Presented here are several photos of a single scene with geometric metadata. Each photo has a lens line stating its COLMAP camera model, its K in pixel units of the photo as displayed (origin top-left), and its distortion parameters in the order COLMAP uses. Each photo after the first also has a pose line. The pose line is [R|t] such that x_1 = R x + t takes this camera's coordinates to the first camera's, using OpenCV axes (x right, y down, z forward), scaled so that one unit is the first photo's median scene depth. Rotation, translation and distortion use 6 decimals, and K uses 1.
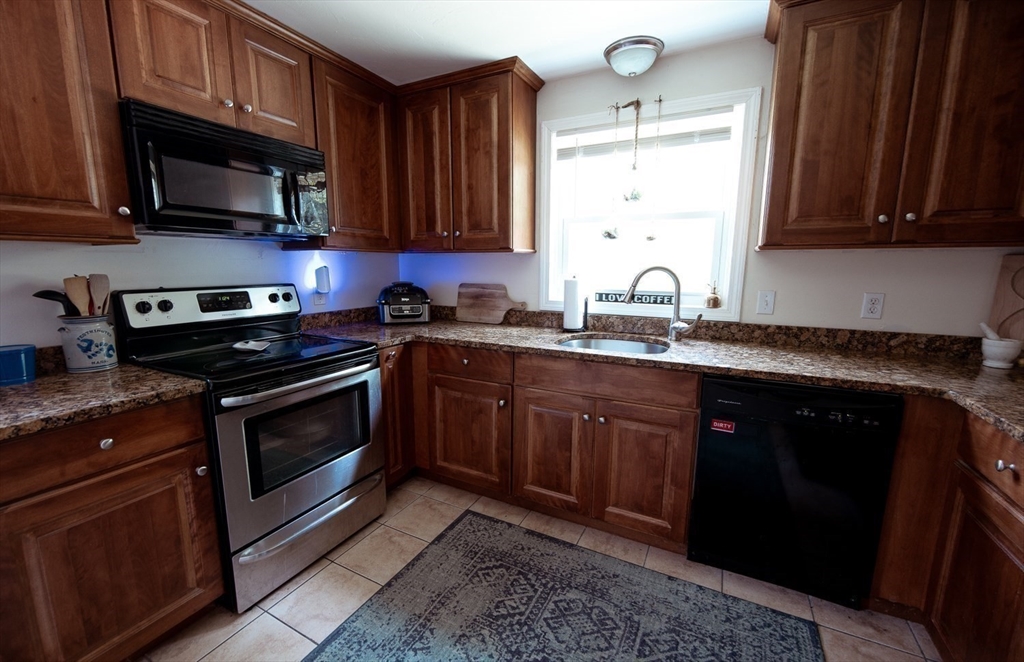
lens RADIAL K [[417.7, 0, 509.5], [0, 417.7, 332.8], [0, 0, 1]] dist [-0.002109, 0.000267]
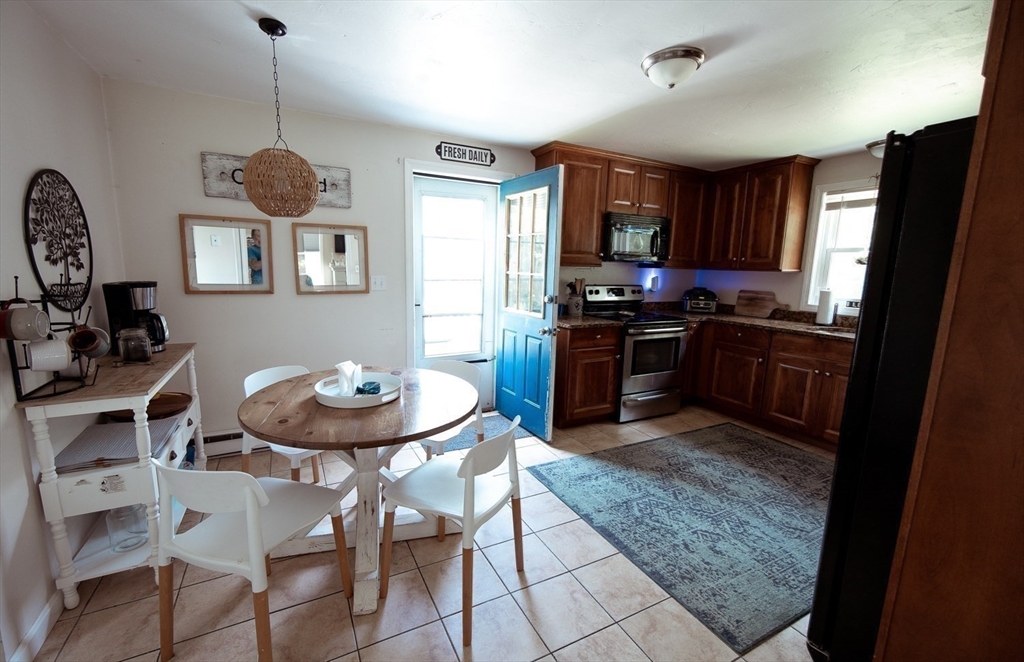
lens RADIAL K [[417.7, 0, 504.6], [0, 417.7, 332.8], [0, 0, 1]] dist [-0.002109, 0.000267]
pose [[0.816260, 0.109462, -0.567220, 0.077180], [-0.116376, 0.992912, 0.024141, 0.125671], [0.565842, 0.046306, 0.823213, -0.919663]]
